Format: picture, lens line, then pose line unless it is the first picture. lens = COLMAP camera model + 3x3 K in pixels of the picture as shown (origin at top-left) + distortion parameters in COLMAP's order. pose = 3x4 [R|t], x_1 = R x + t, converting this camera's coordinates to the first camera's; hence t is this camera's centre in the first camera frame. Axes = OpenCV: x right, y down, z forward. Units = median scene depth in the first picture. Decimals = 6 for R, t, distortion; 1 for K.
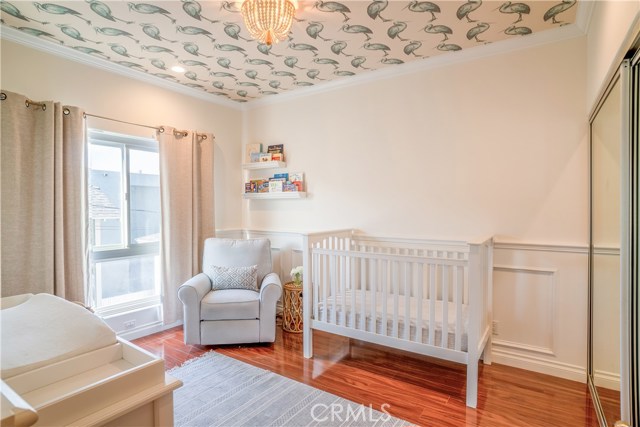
lens RADIAL K [[335.6, 0, 320.1], [0, 335.6, 213.5], [0, 0, 1]] dist [-0.055660, 0.024540]
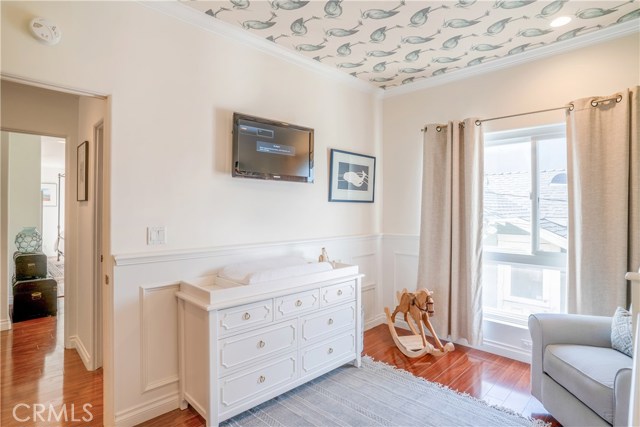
lens RADIAL K [[335.6, 0, 319.2], [0, 335.6, 211.0], [0, 0, 1]] dist [-0.055660, 0.024540]
pose [[-0.160374, 0.009986, -0.987006, 0.377831], [-0.005972, 0.999921, 0.011087, -0.019315], [0.987038, 0.007672, -0.160301, 0.586657]]
